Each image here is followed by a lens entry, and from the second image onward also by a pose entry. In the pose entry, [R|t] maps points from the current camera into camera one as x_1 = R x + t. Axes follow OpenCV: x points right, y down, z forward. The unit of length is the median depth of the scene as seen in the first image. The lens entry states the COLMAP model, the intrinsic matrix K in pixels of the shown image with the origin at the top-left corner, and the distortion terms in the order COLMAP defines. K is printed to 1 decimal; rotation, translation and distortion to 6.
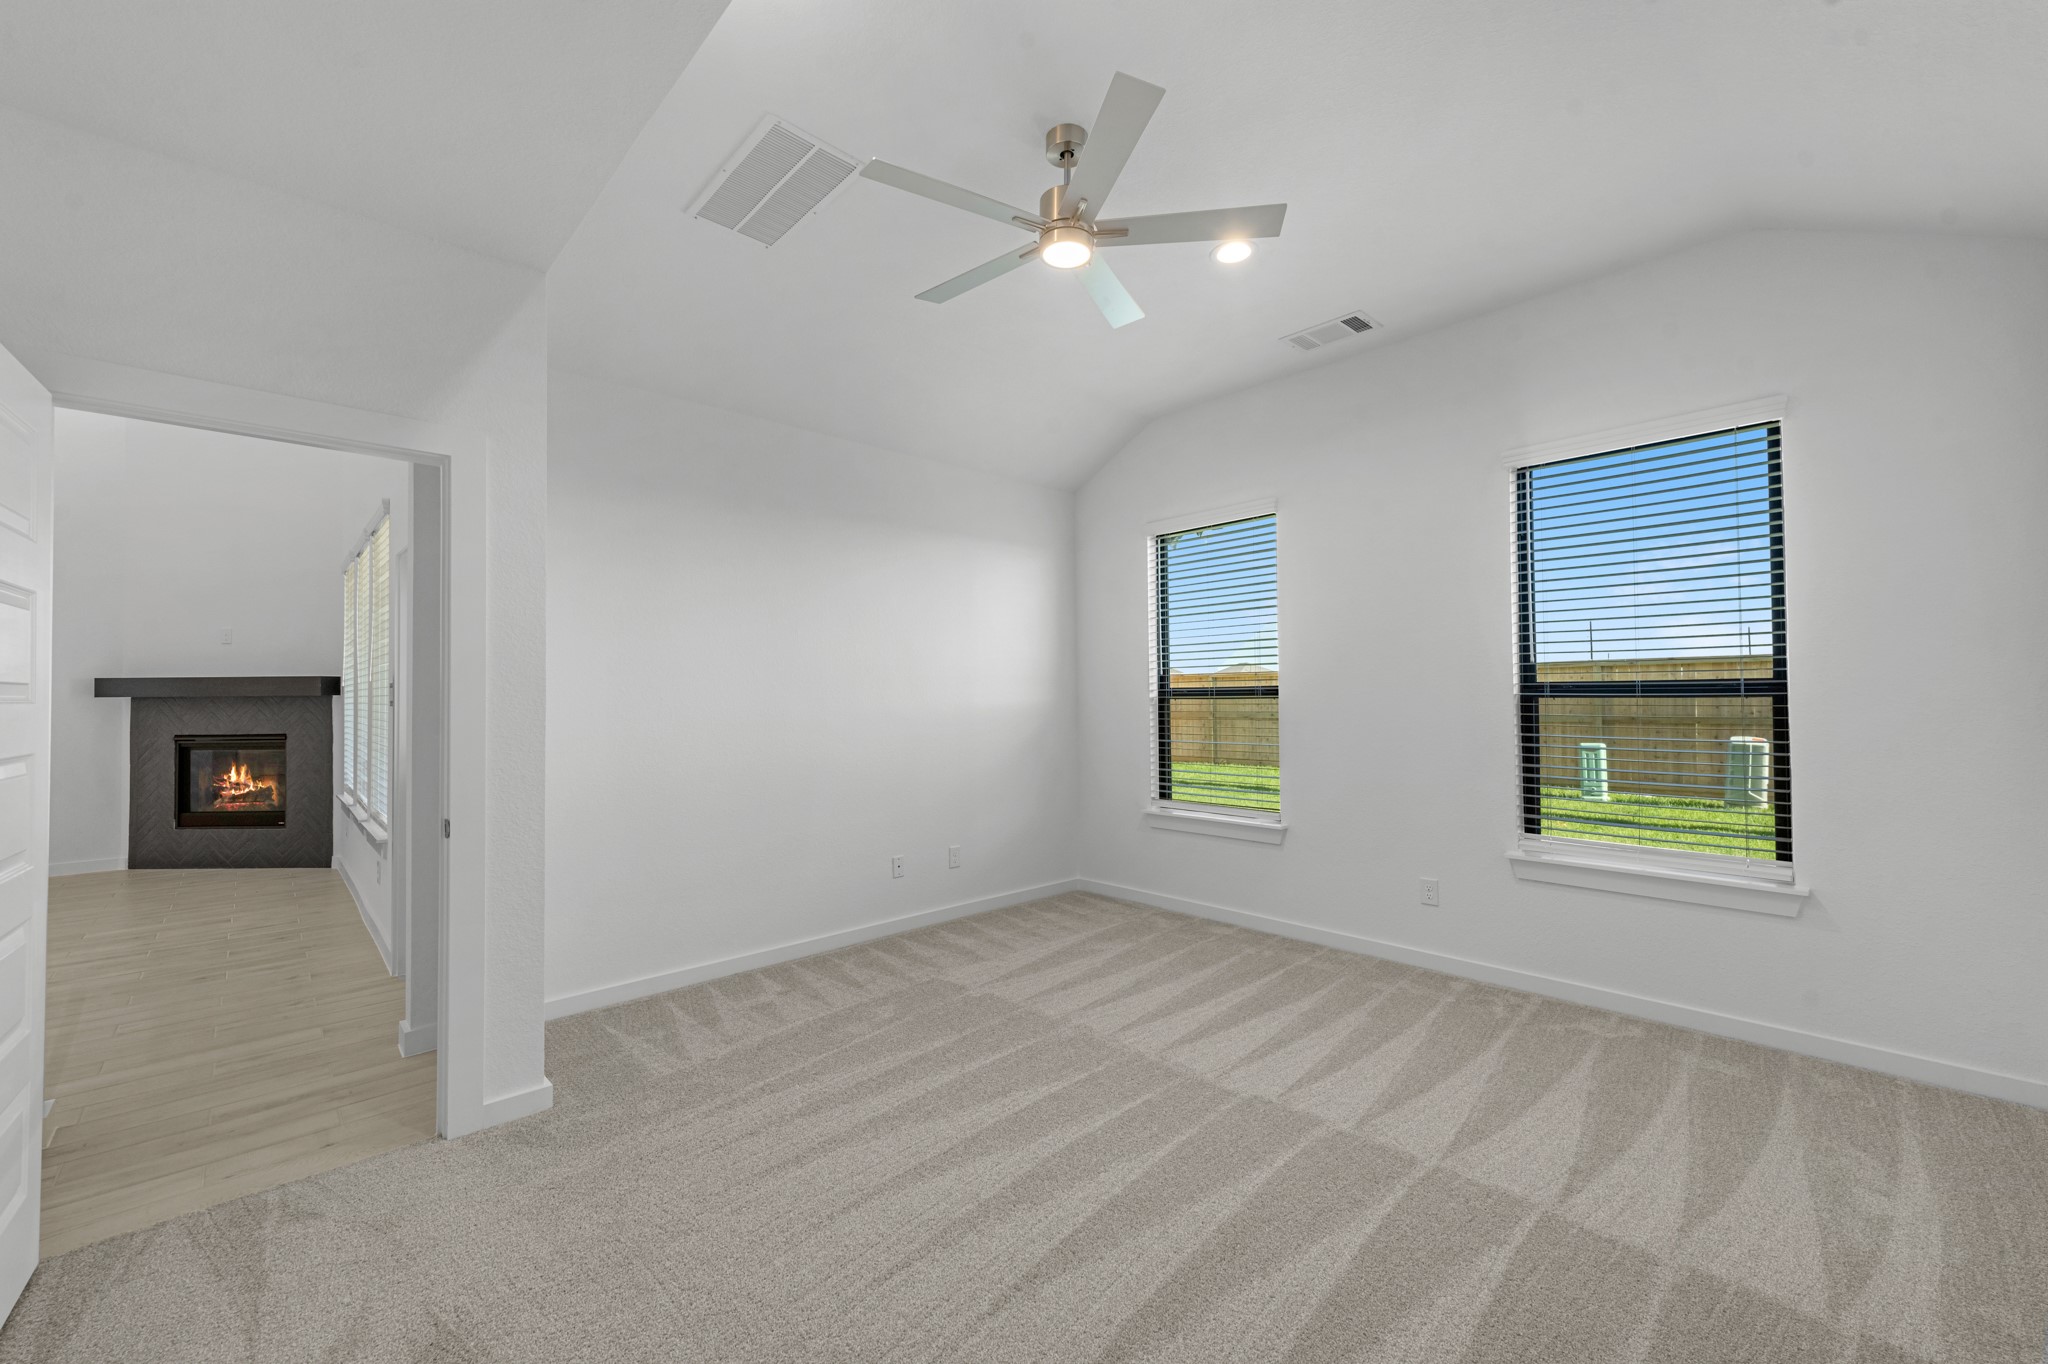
lens RADIAL K [[814.7, 0, 1025.7], [0, 814.7, 692.2], [0, 0, 1]] dist [-0.000660, -0.000370]
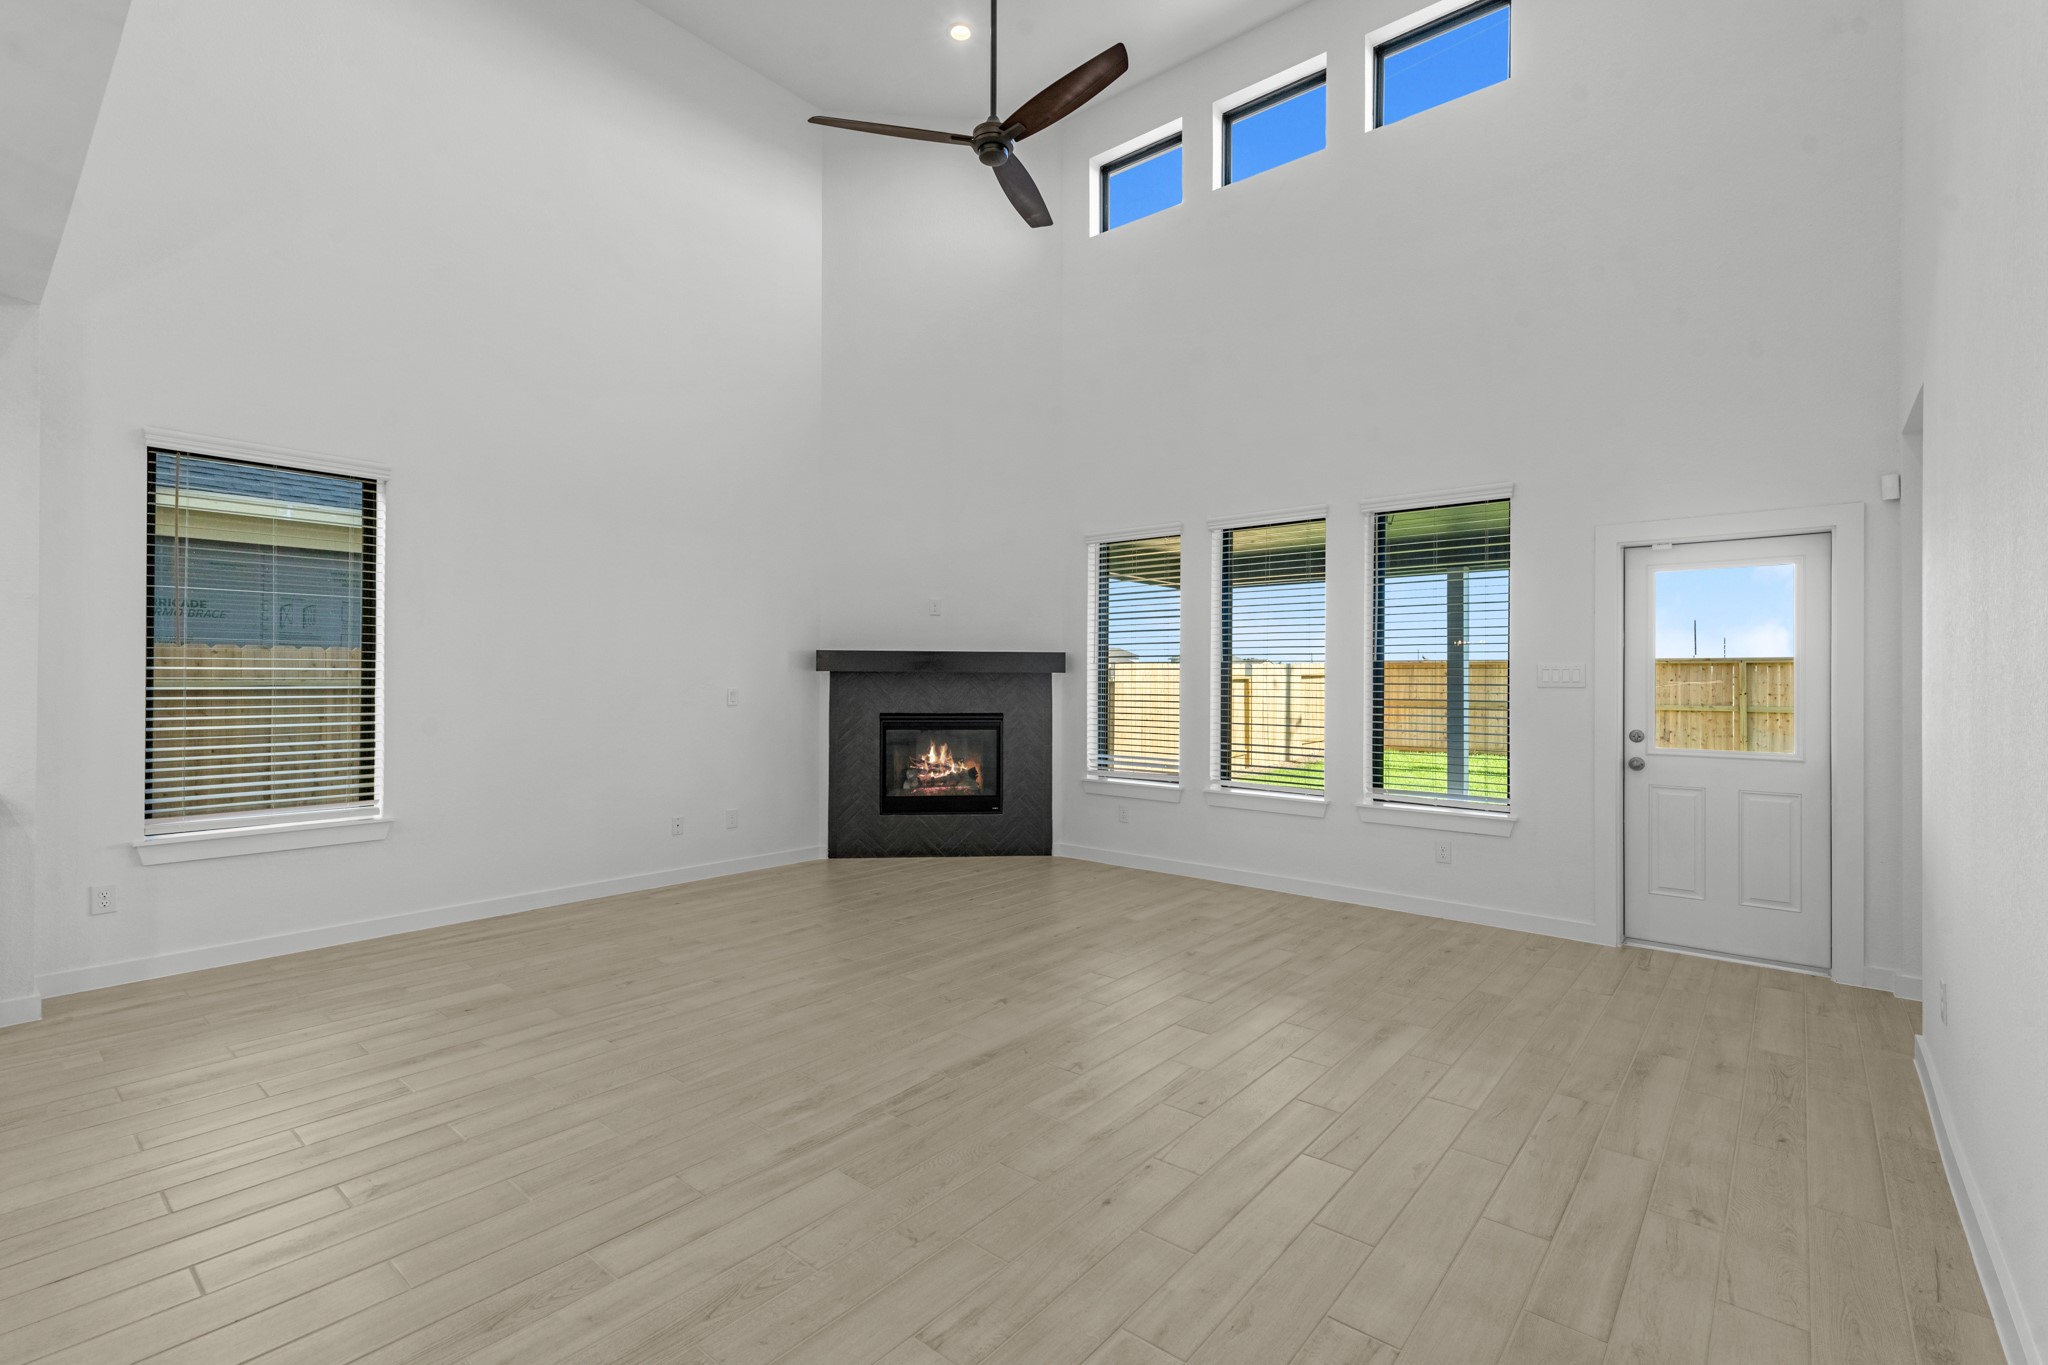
lens RADIAL K [[901.9, 0, 1020.9], [0, 901.9, 670.8], [0, 0, 1]] dist [0.001964, -0.000090]
pose [[0.994545, 0.010822, 0.103745, -0.993458], [-0.009950, 0.999911, -0.008914, 0.012888], [-0.103832, 0.007833, 0.994564, -0.032507]]
